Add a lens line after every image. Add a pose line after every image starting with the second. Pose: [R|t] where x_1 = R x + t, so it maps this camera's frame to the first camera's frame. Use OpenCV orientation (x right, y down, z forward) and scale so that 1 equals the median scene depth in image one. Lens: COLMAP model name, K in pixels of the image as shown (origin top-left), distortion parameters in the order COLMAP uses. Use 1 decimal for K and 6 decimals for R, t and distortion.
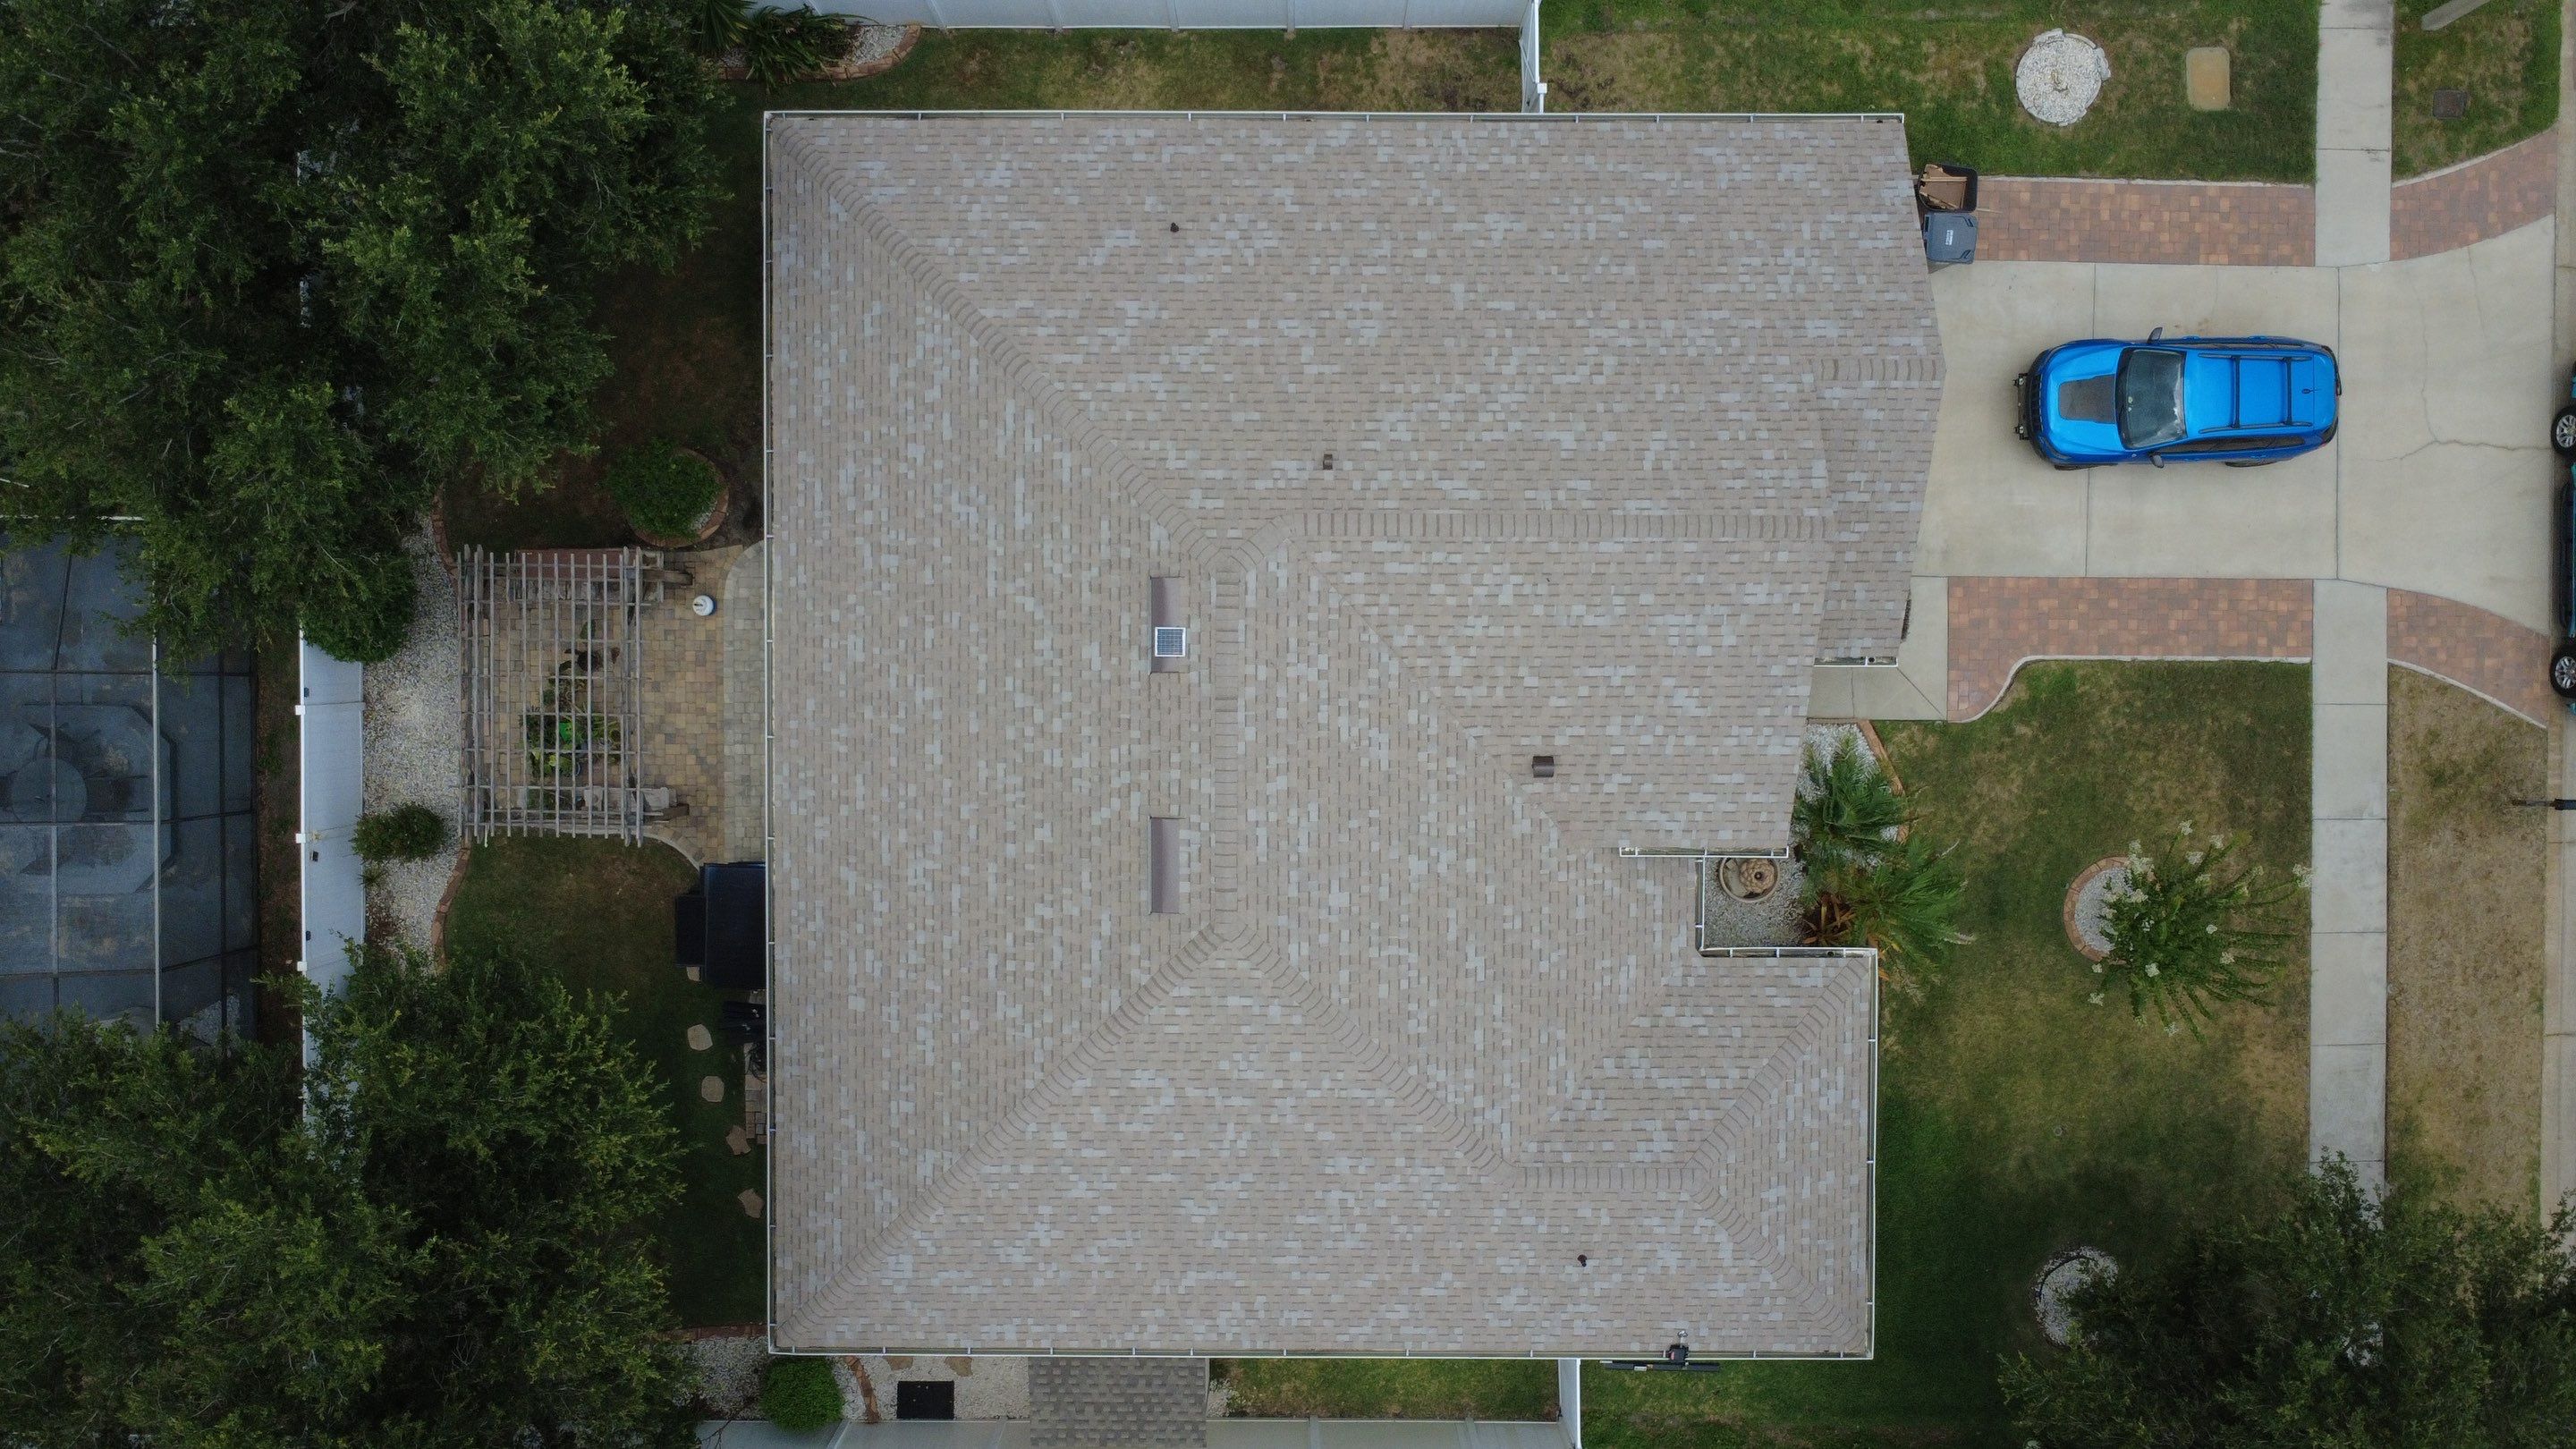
lens RADIAL K [[1878.8, 0, 1284.2], [0, 1878.8, 720.3], [0, 0, 1]] dist [-0.002715, 0.005886]
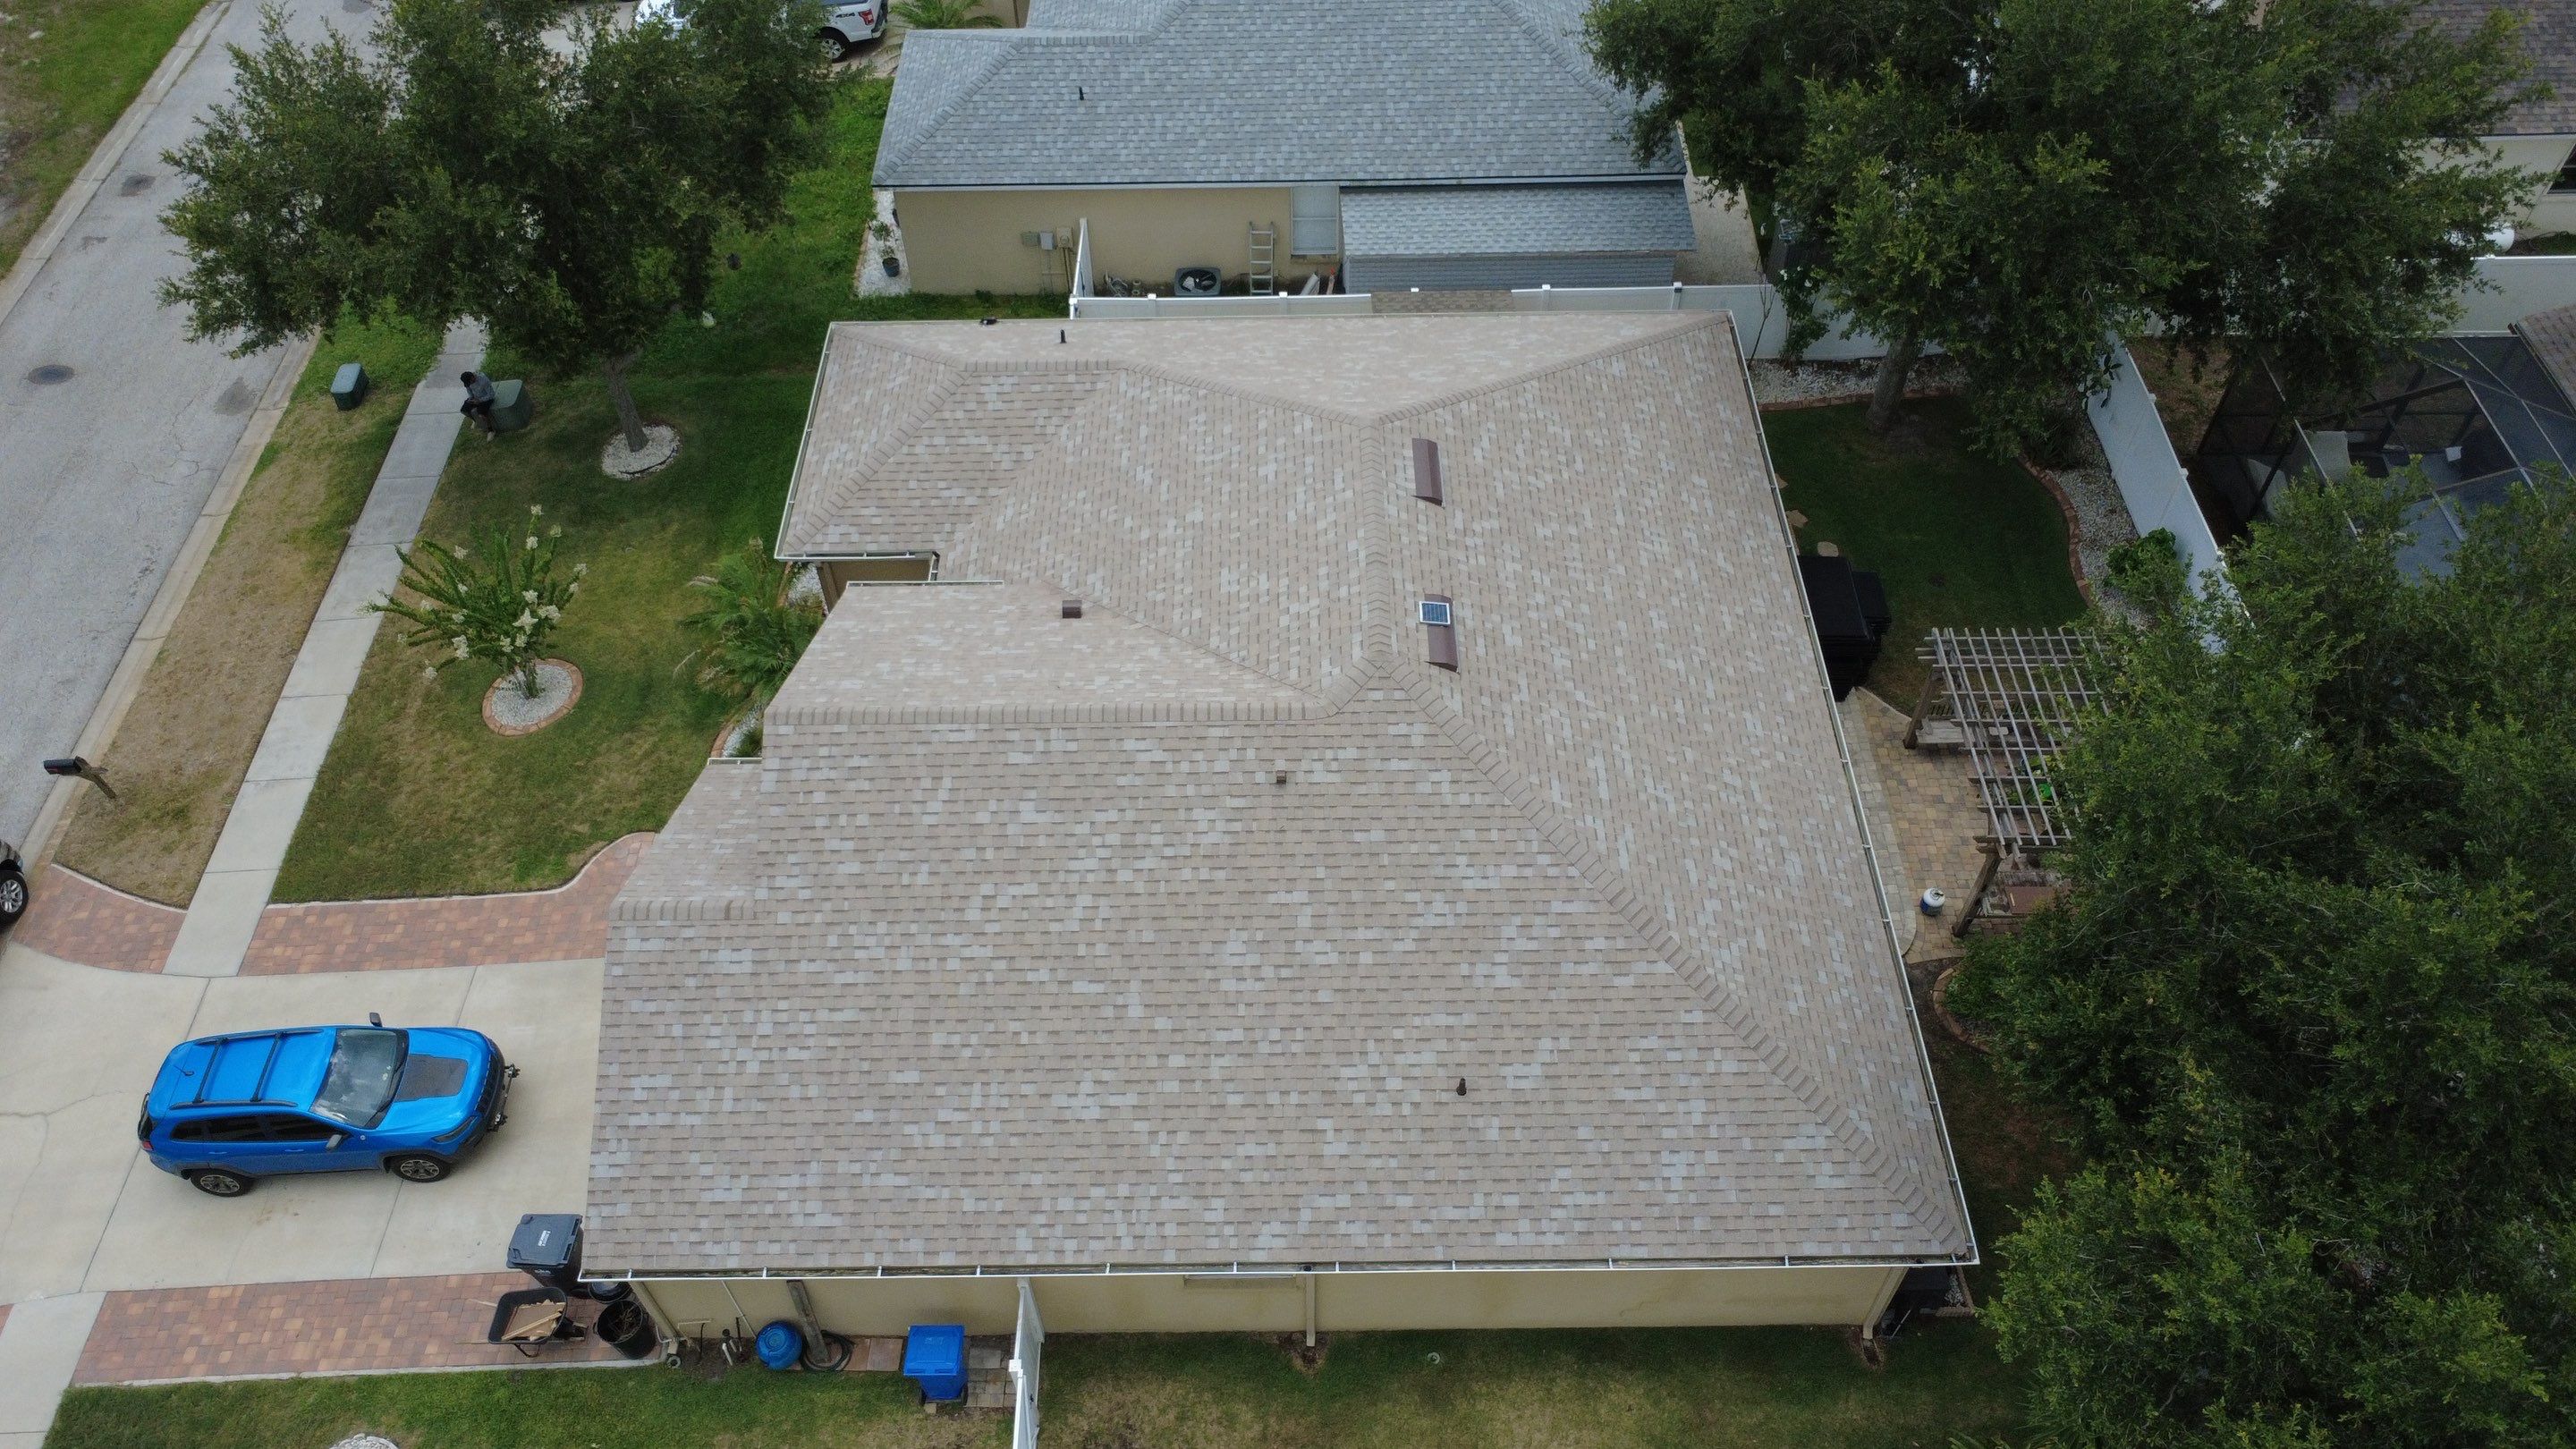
lens RADIAL K [[1878.8, 0, 1284.2], [0, 1878.8, 720.3], [0, 0, 1]] dist [-0.002715, 0.005886]
pose [[-0.999816, 0.018010, 0.006652, 0.013812], [-0.009774, -0.775660, 0.631075, -0.669721], [0.016526, 0.630894, 0.775693, 0.225262]]
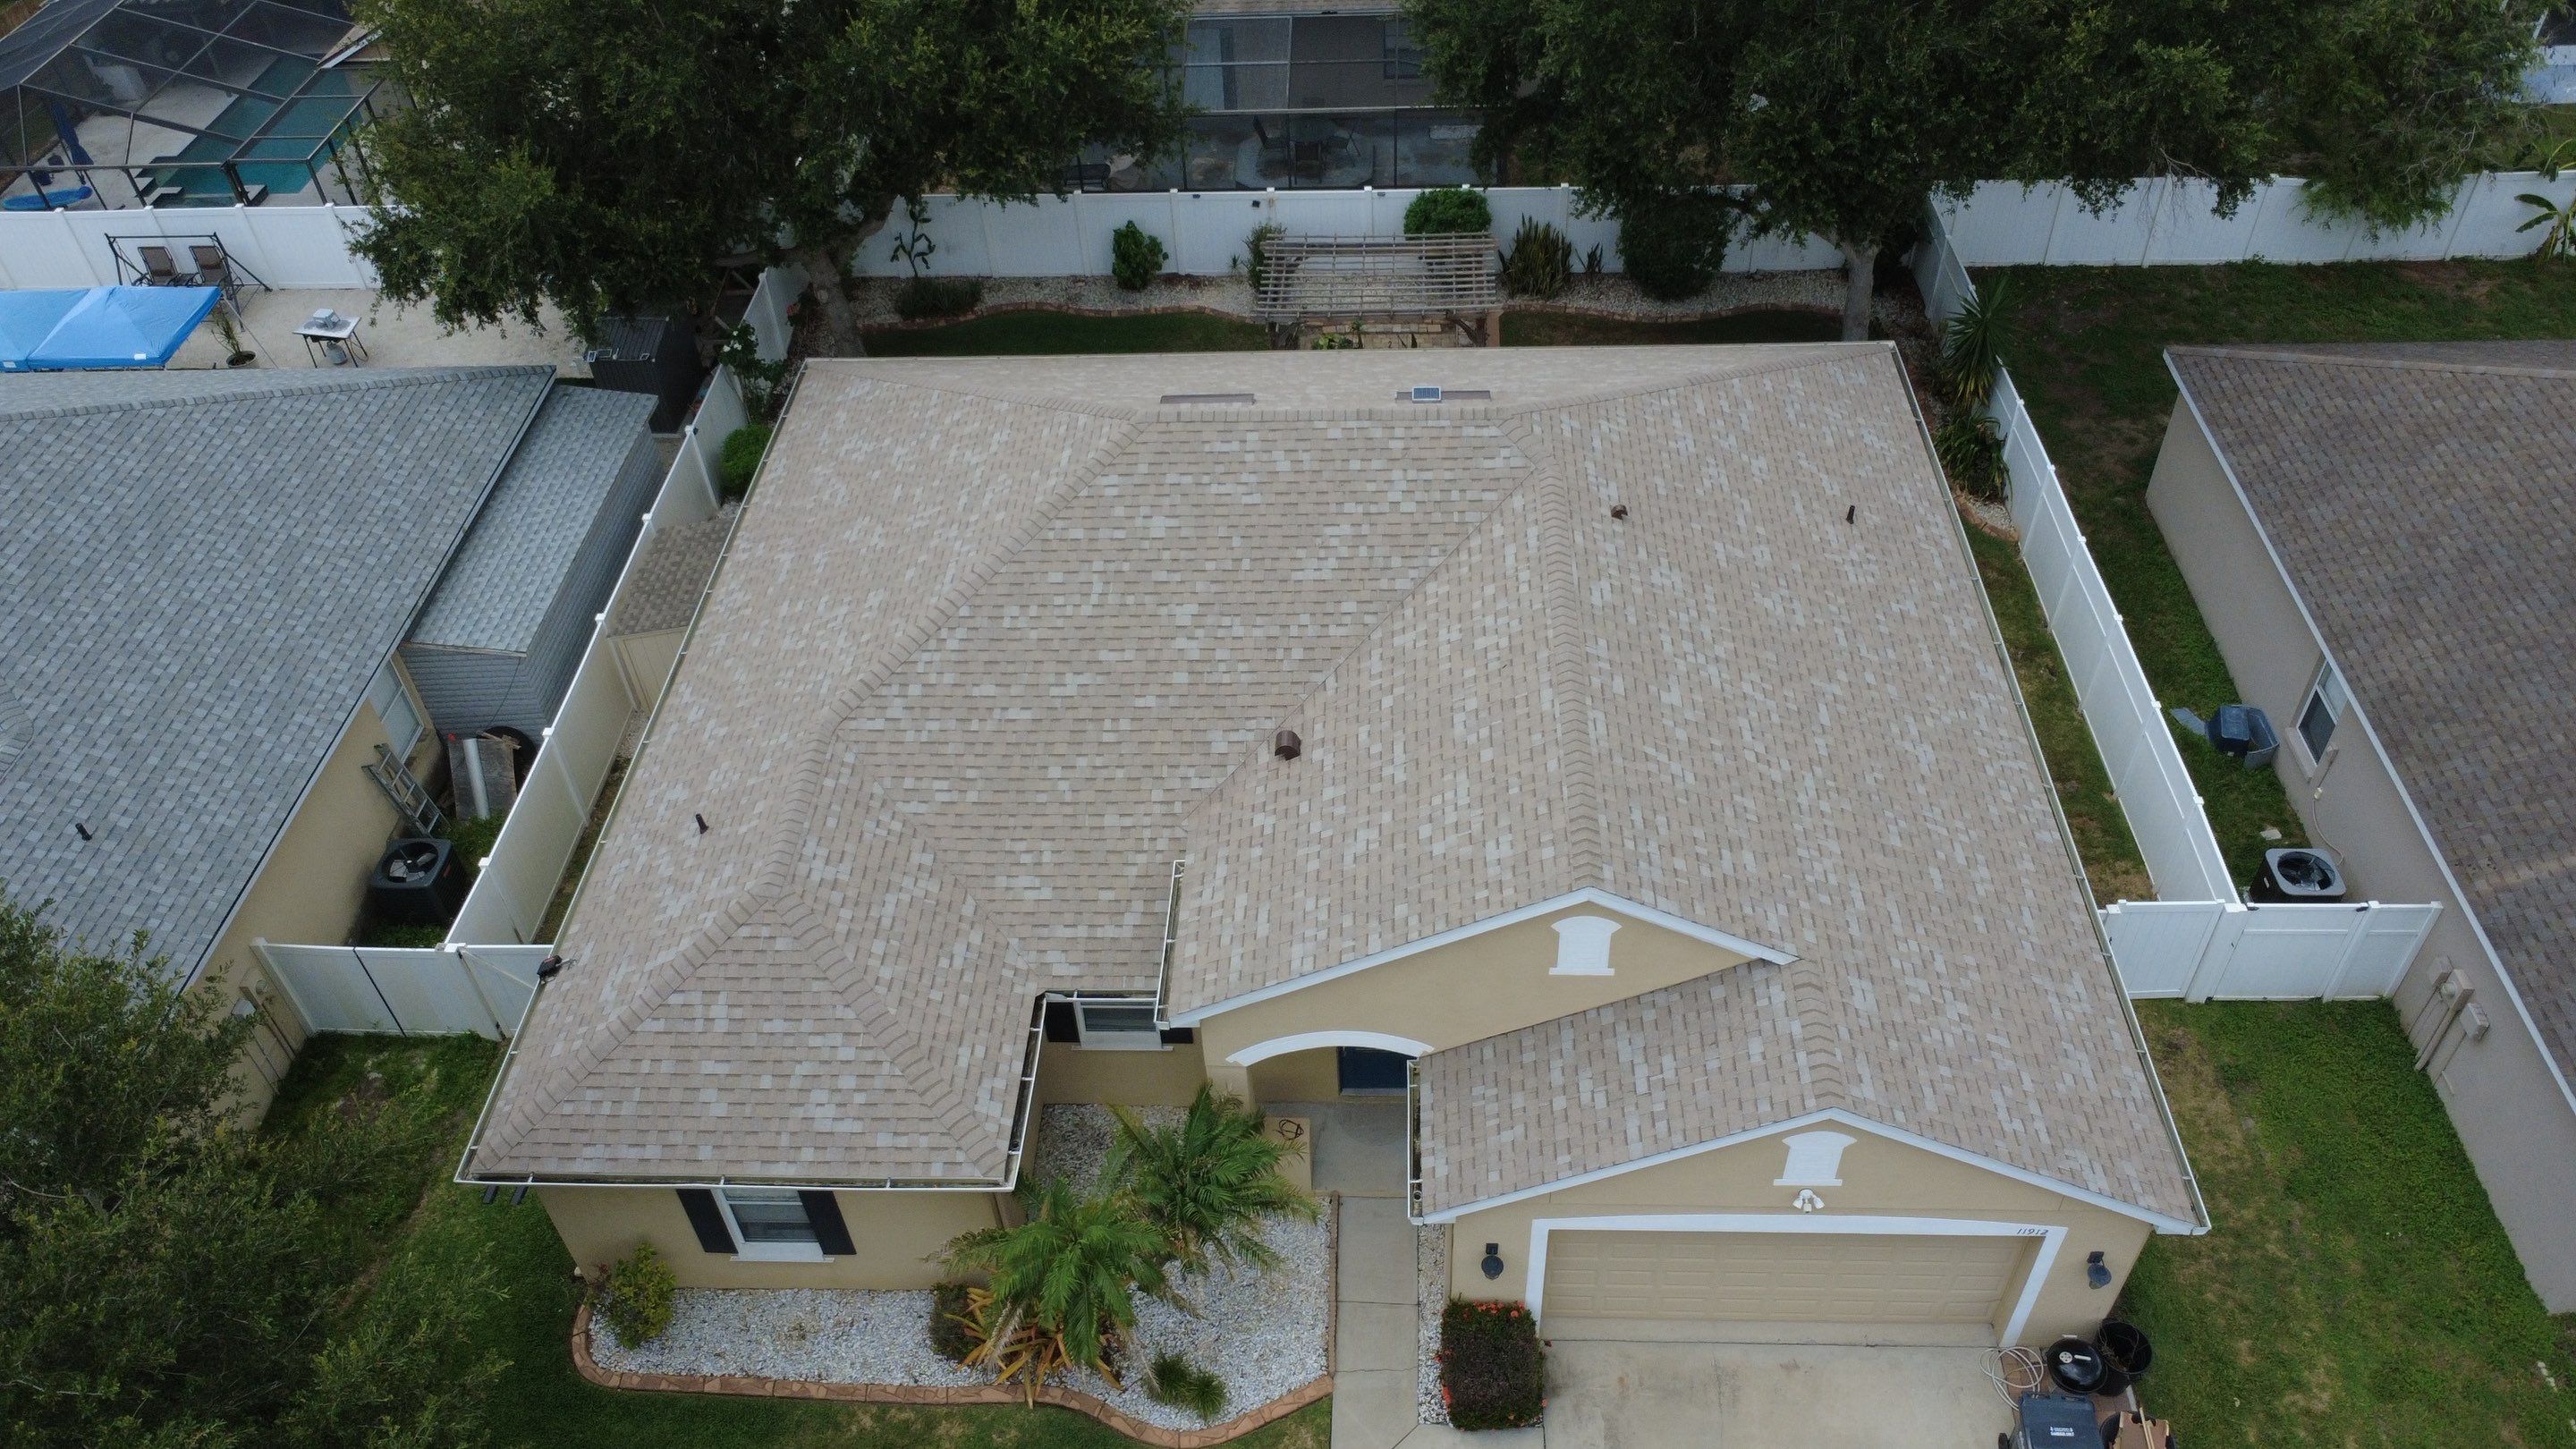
lens RADIAL K [[1878.8, 0, 1284.2], [0, 1878.8, 720.3], [0, 0, 1]] dist [-0.002715, 0.005886]
pose [[-0.042080, 0.684493, -0.727804, 0.738415], [-0.998900, -0.013729, 0.044842, -0.011669], [0.020702, 0.728890, 0.684317, 0.396555]]
